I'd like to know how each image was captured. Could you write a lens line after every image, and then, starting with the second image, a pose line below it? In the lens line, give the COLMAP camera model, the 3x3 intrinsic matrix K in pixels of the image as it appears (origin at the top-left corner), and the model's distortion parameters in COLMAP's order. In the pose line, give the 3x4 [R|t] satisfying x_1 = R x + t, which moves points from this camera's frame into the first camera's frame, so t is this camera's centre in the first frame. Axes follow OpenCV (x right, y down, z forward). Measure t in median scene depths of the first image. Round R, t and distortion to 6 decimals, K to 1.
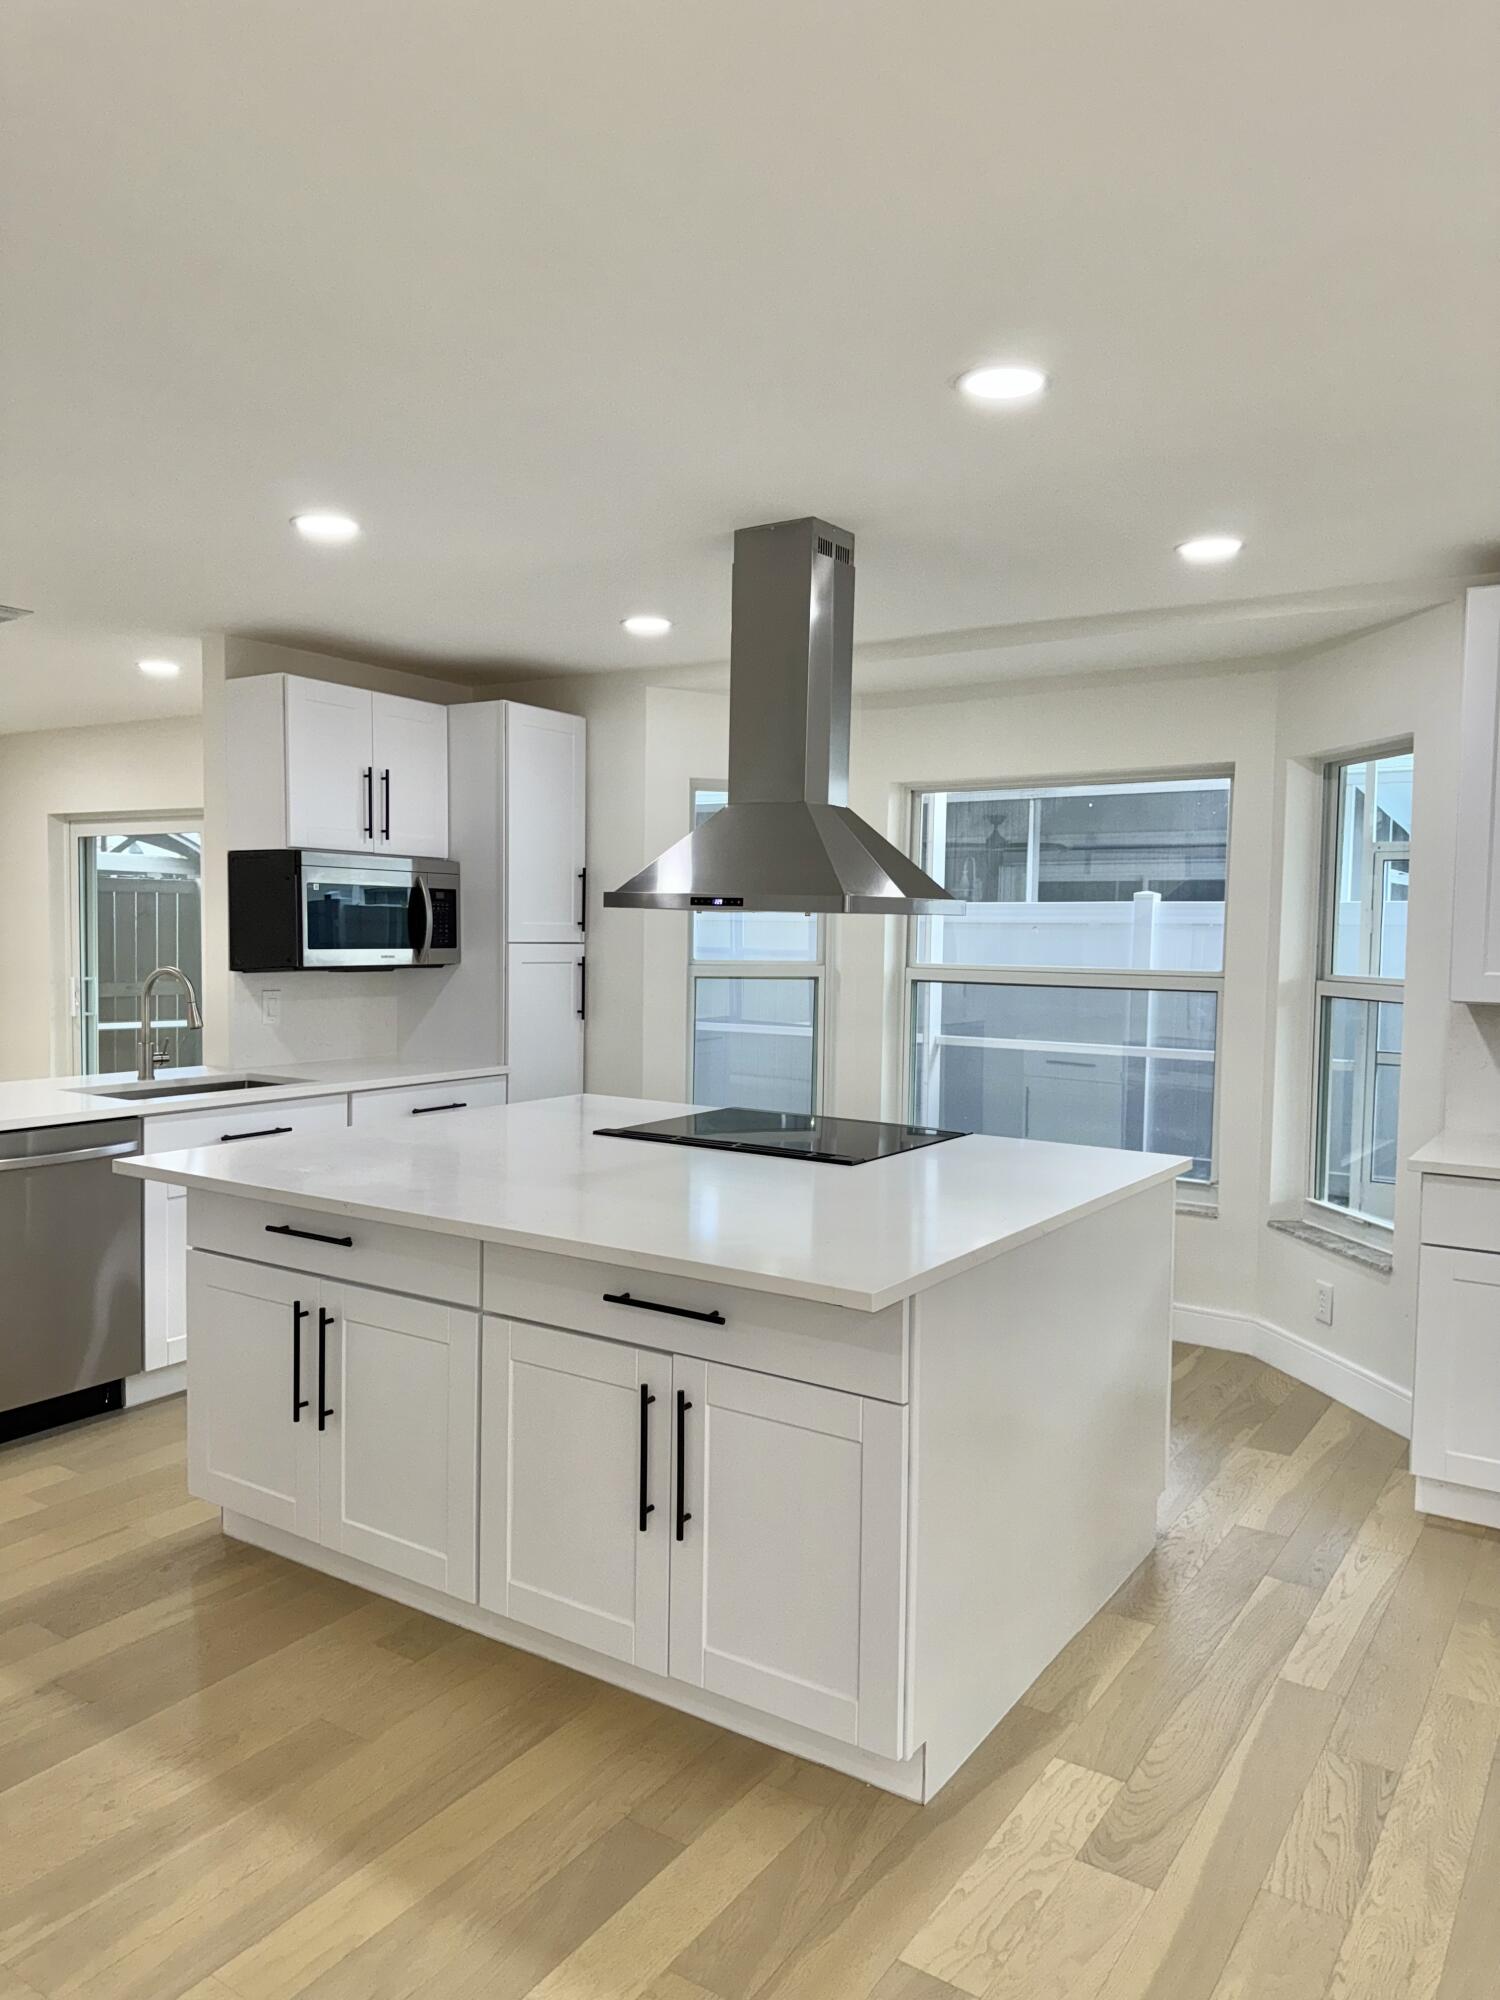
lens RADIAL K [[1402.3, 0, 721.7], [0, 1402.3, 1010.6], [0, 0, 1]] dist [0.107853, -0.140403]
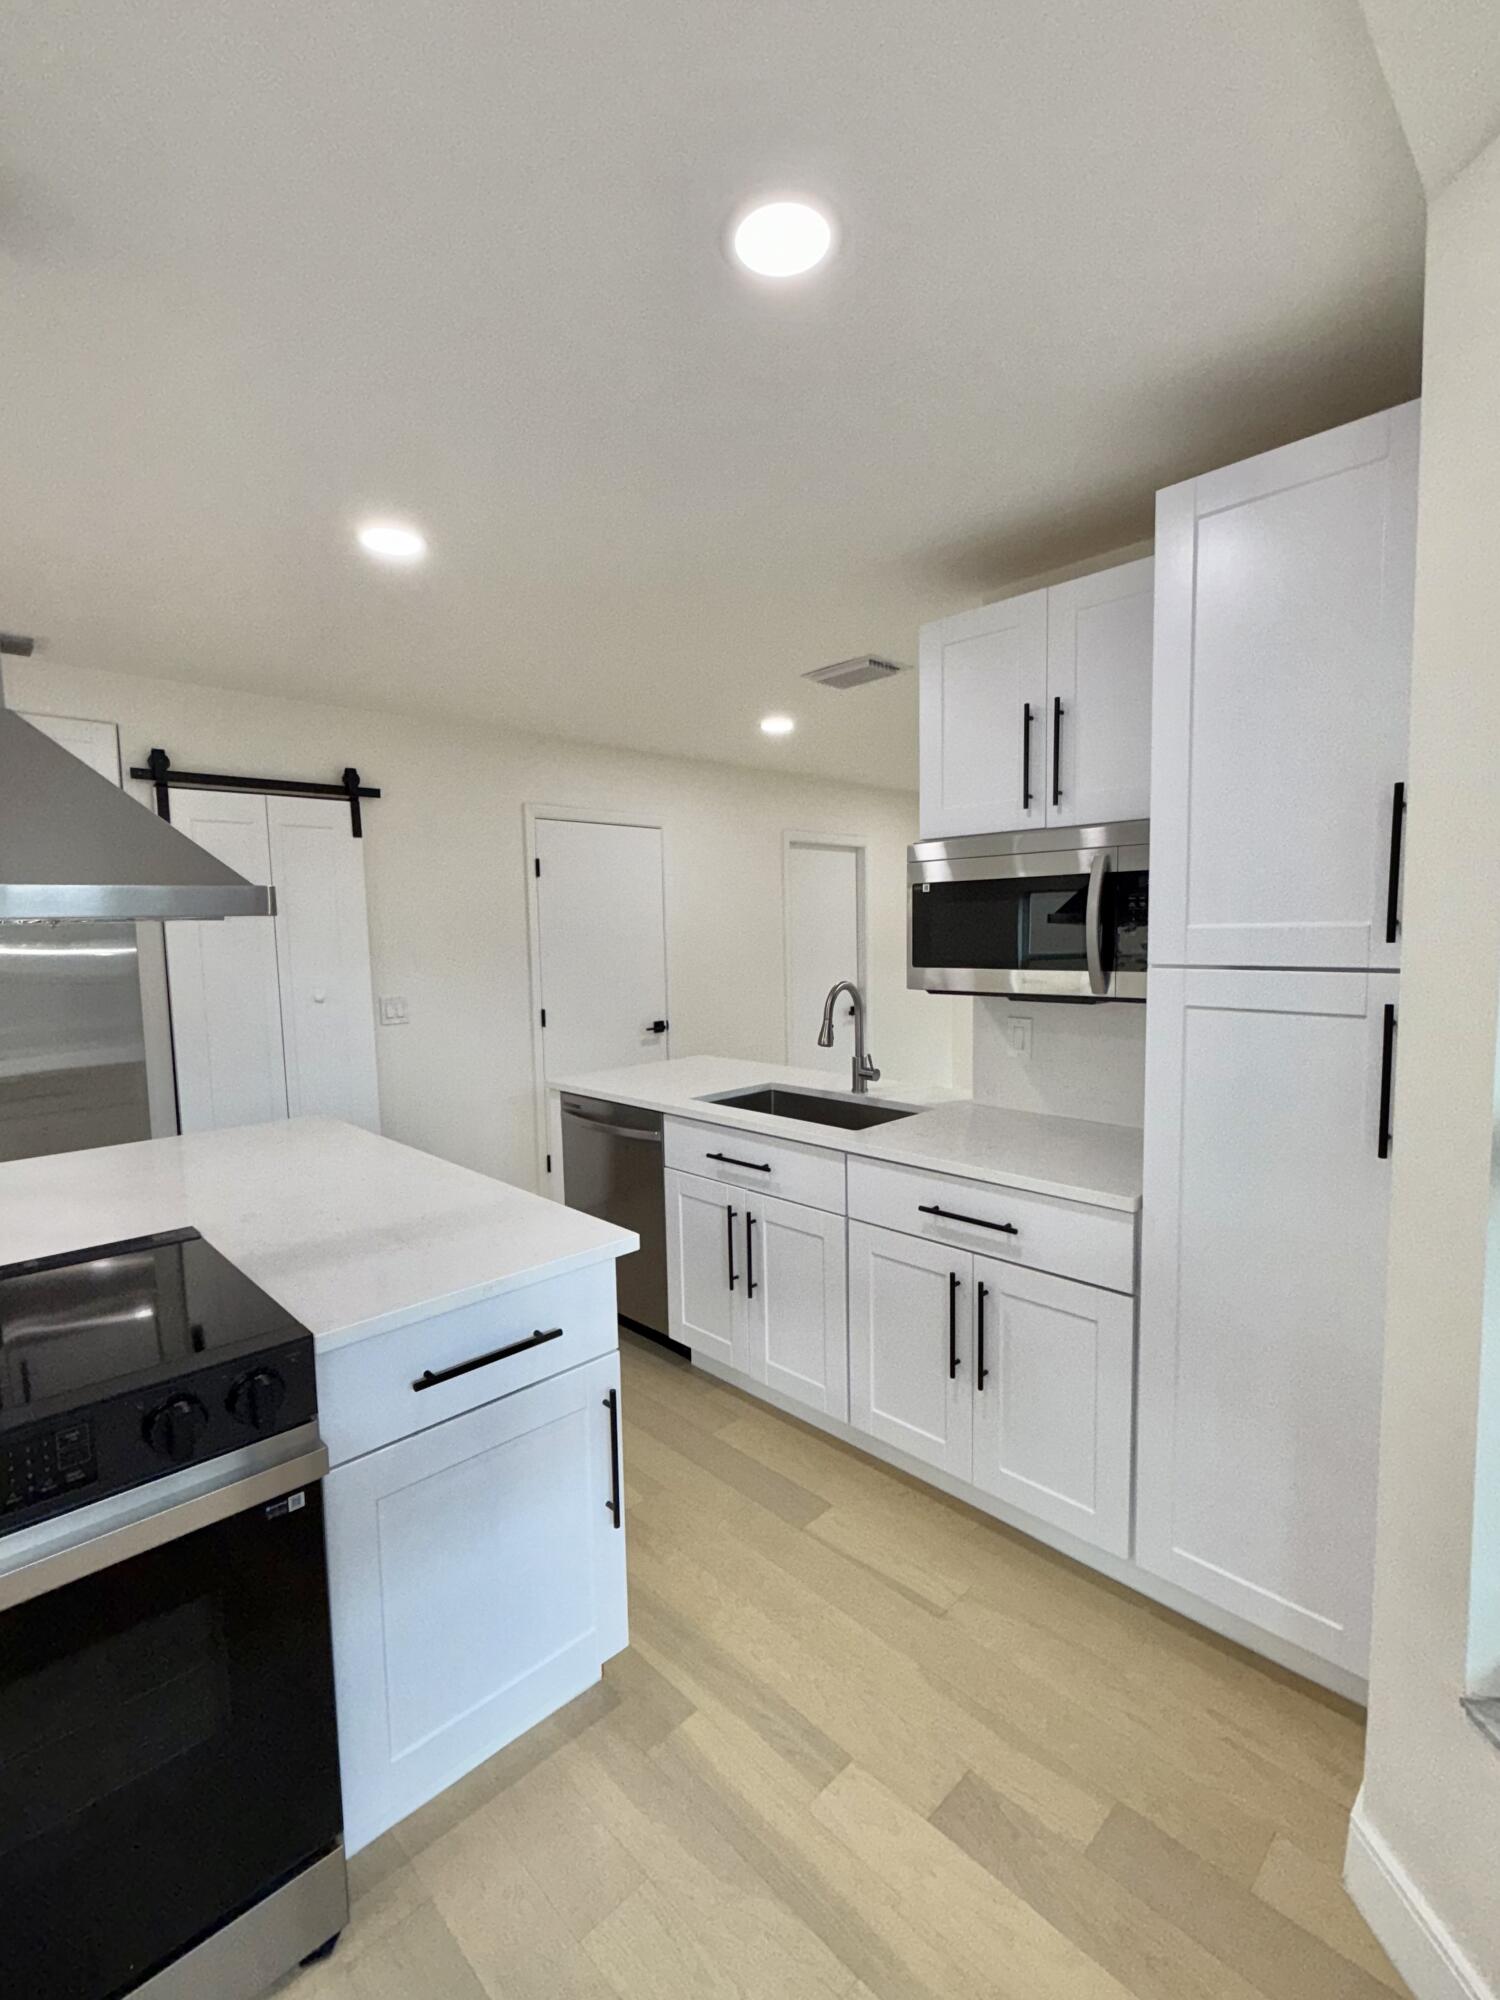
lens RADIAL K [[905.7, 0, 750.0], [0, 905.7, 1000.0], [0, 0, 1]] dist [-0.002125, -0.000275]
pose [[-0.205086, 0.067508, -0.976413, 0.218638], [-0.042634, 0.996055, 0.077821, -0.058906], [0.977815, 0.057588, -0.201399, 0.987970]]
